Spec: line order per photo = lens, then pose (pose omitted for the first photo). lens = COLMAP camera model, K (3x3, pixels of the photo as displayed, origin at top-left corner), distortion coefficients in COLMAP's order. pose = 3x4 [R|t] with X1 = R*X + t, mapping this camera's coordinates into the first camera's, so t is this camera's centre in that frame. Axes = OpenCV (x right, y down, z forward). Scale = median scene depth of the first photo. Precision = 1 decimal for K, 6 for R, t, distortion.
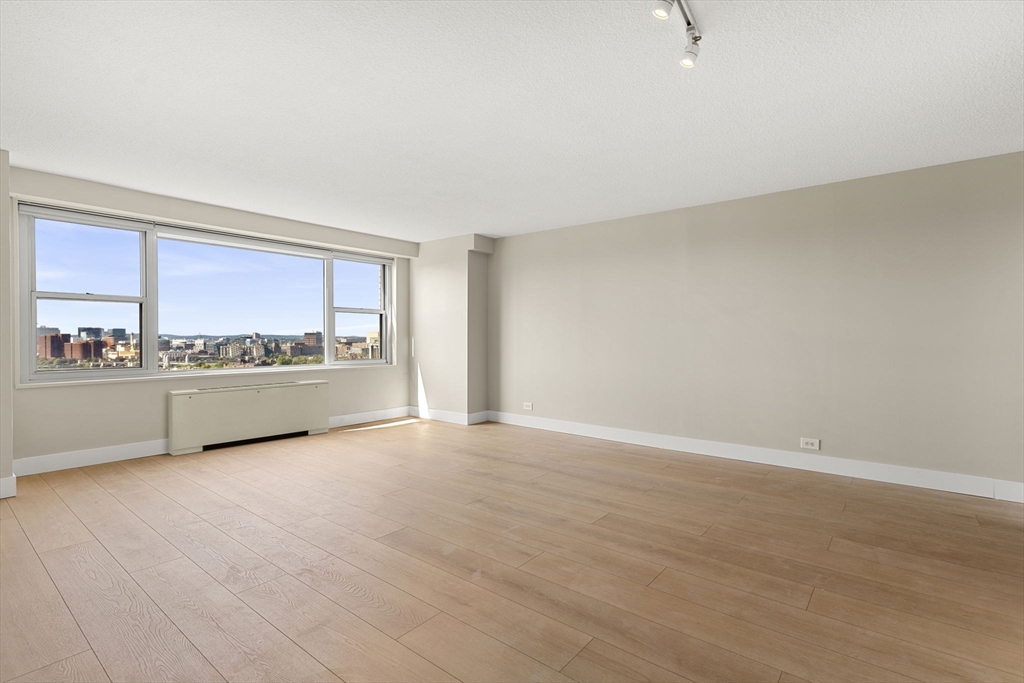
lens RADIAL K [[490.6, 0, 511.6], [0, 490.6, 340.5], [0, 0, 1]] dist [0.001865, 0.000743]
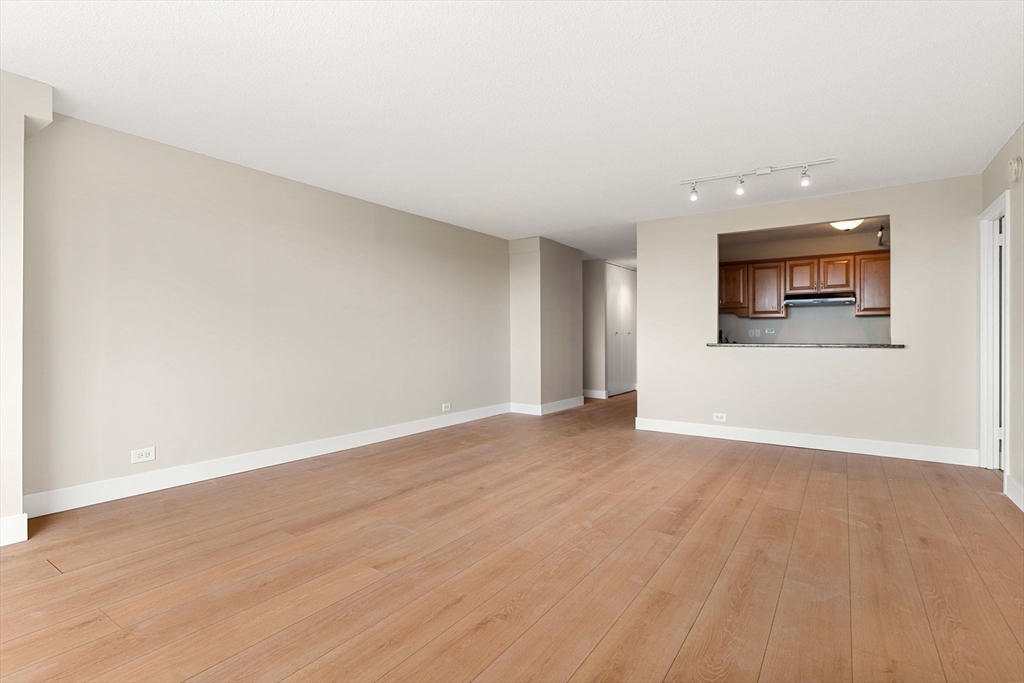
lens RADIAL K [[490.6, 0, 517.7], [0, 490.6, 337.2], [0, 0, 1]] dist [0.001865, 0.000743]
pose [[-0.092553, -0.004735, 0.995697, -0.910963], [0.008598, 0.999948, 0.005554, 0.008106], [-0.995671, 0.009075, -0.092507, 1.069713]]
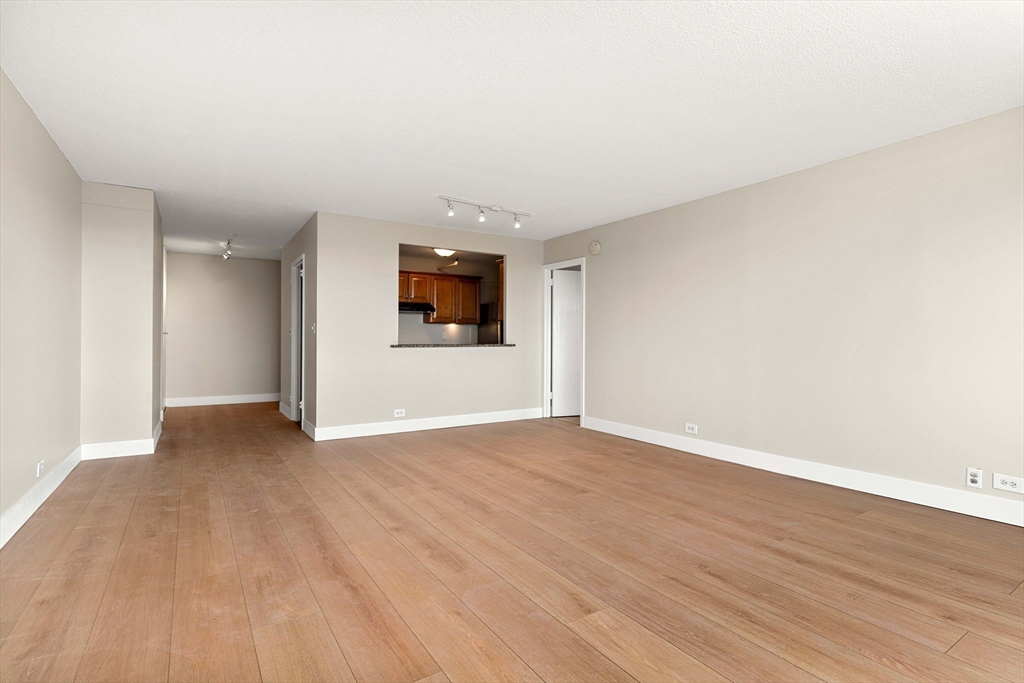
lens RADIAL K [[490.6, 0, 513.3], [0, 490.6, 339.1], [0, 0, 1]] dist [0.001865, 0.000743]
pose [[-0.951358, -0.005997, 0.308030, -0.356278], [-0.002962, 0.999942, 0.010320, 0.004260], [-0.308074, 0.008906, -0.951321, 1.719574]]
